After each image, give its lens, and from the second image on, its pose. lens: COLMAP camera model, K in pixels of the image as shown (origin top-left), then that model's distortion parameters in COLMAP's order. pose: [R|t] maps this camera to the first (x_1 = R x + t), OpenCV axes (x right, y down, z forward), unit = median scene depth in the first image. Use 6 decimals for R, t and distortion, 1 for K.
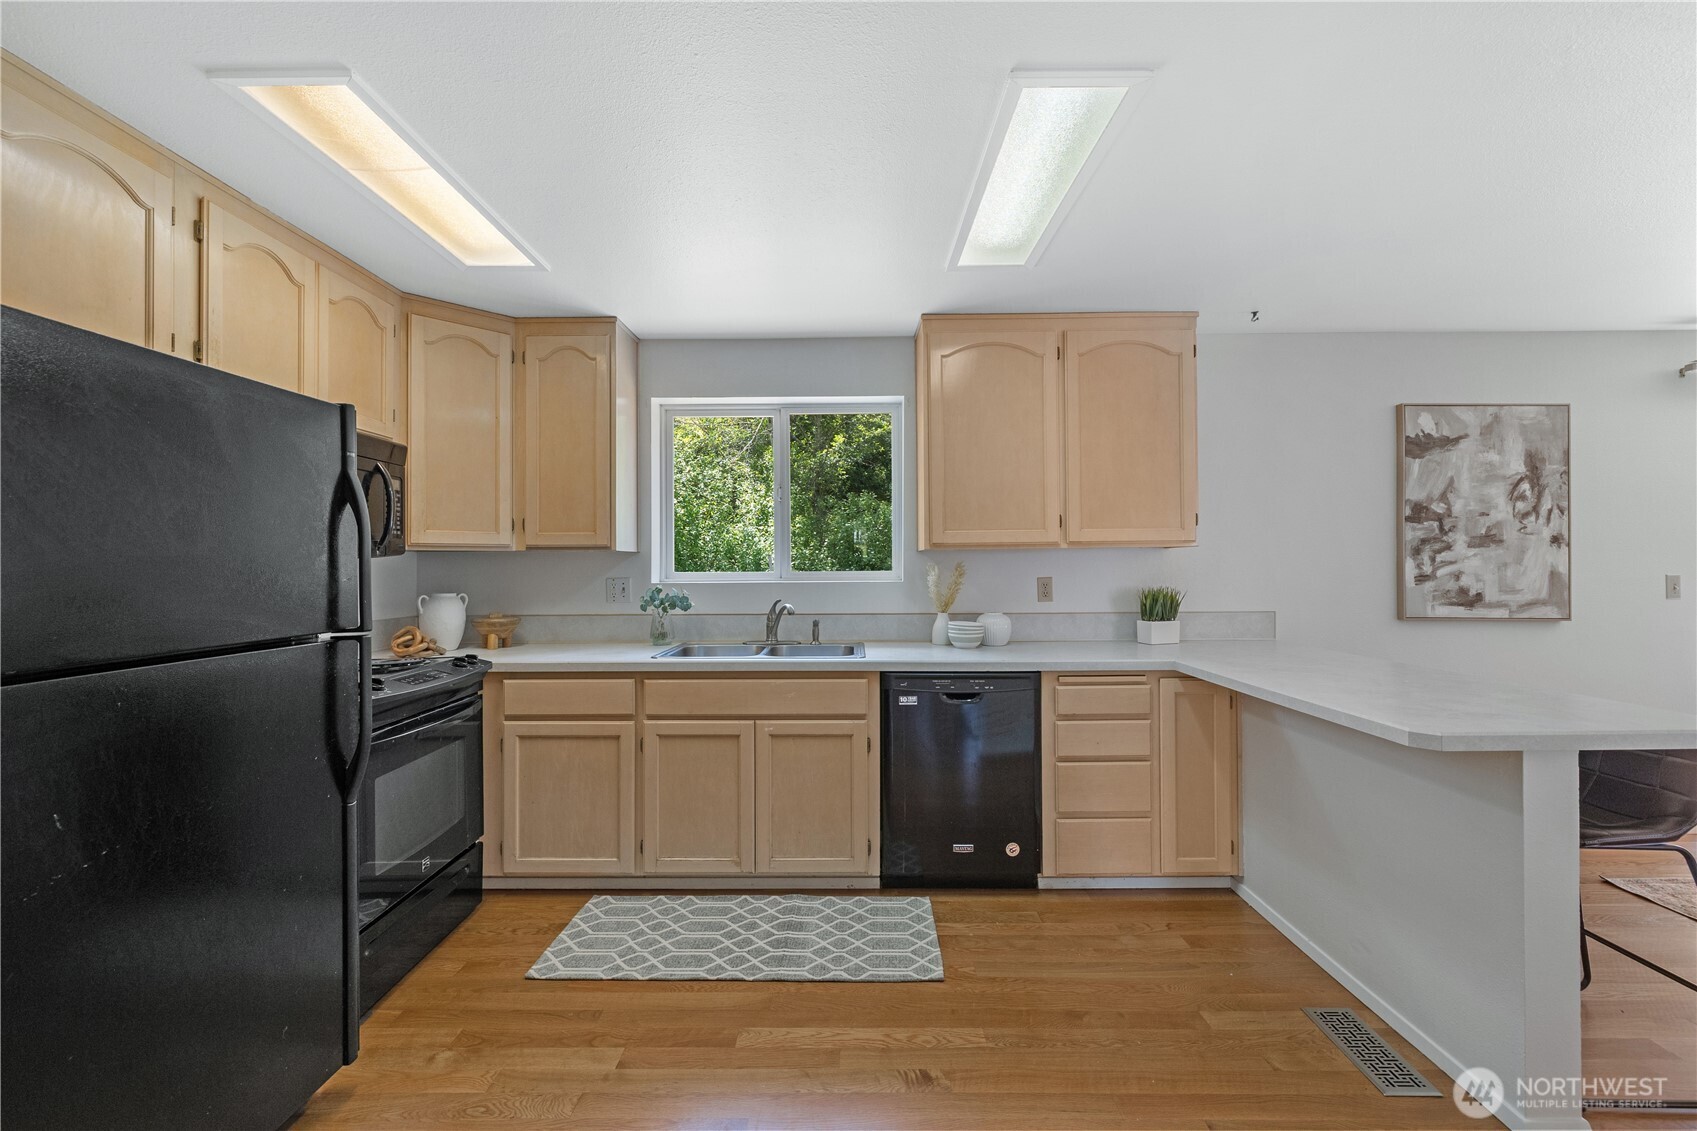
lens RADIAL K [[722.4, 0, 839.0], [0, 722.4, 559.9], [0, 0, 1]] dist [-0.004067, -0.000573]
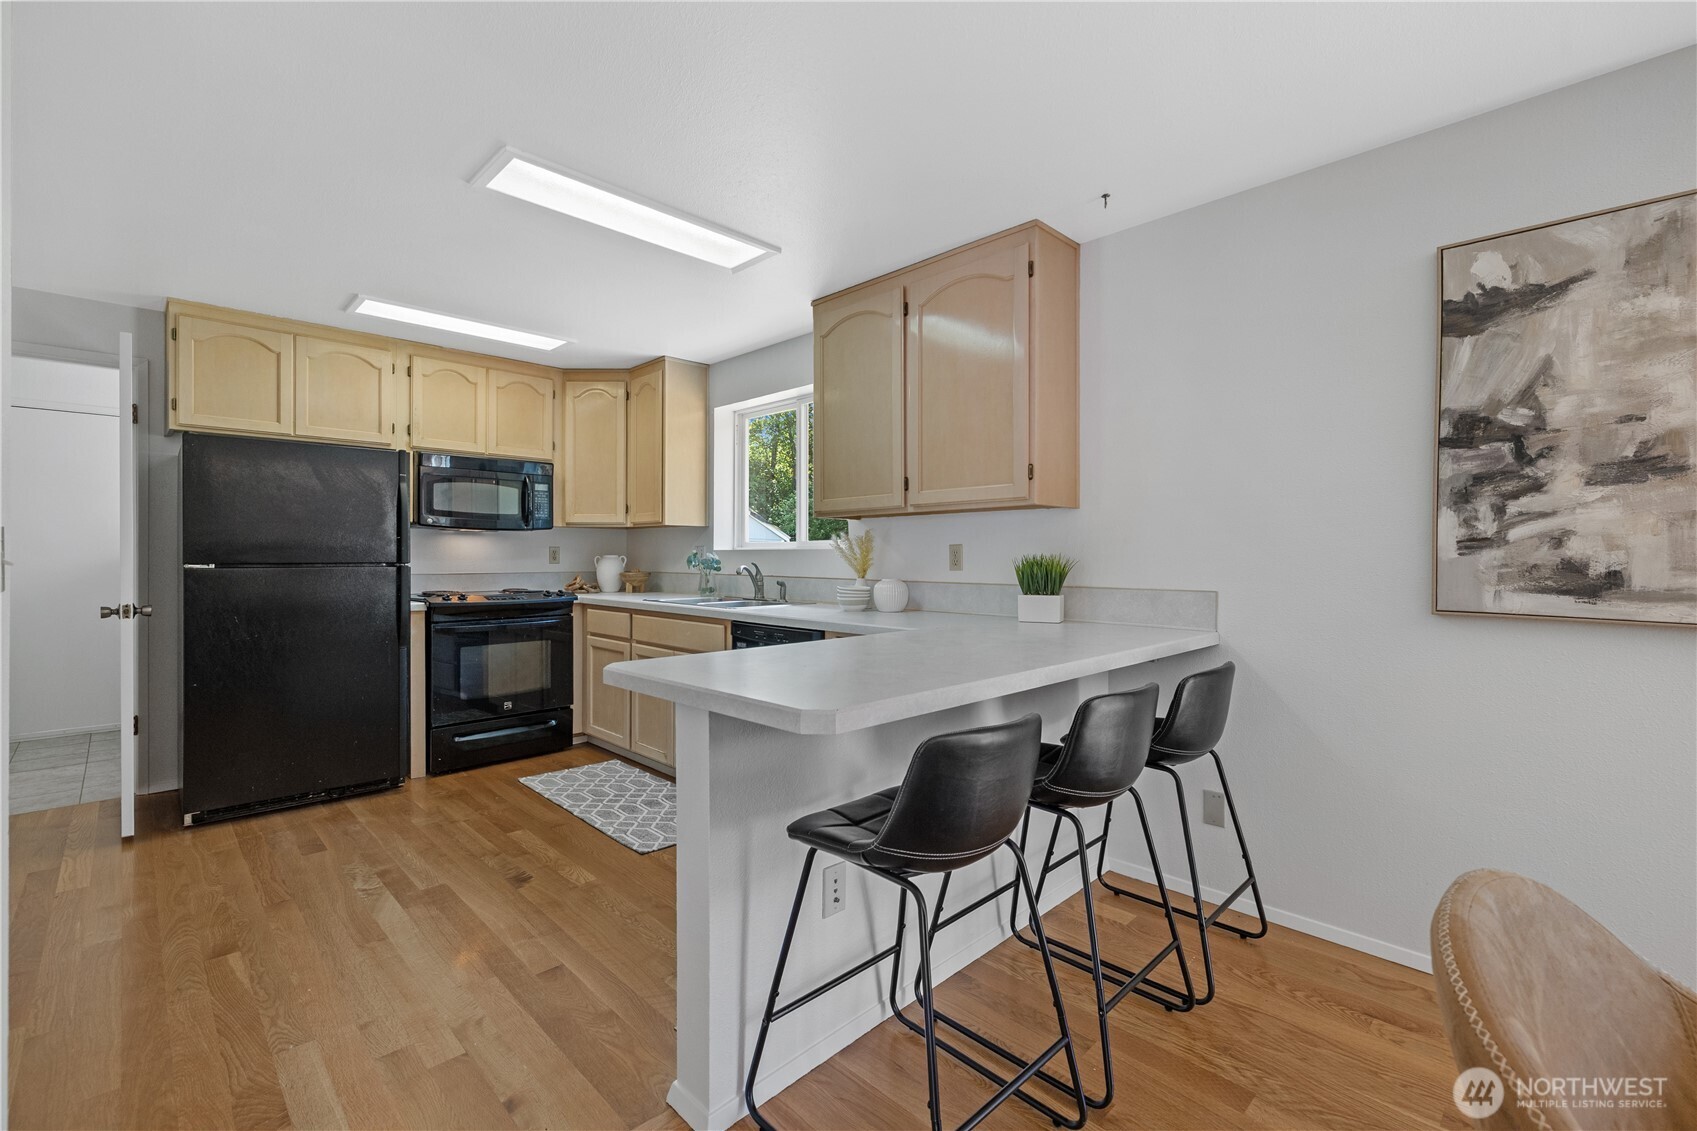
lens RADIAL K [[722.4, 0, 835.7], [0, 722.4, 556.1], [0, 0, 1]] dist [-0.004067, -0.000573]
pose [[0.707141, 0.008296, -0.707024, 0.856673], [-0.000762, 0.999940, 0.010971, 0.029590], [0.707072, -0.007219, 0.707104, 0.234032]]
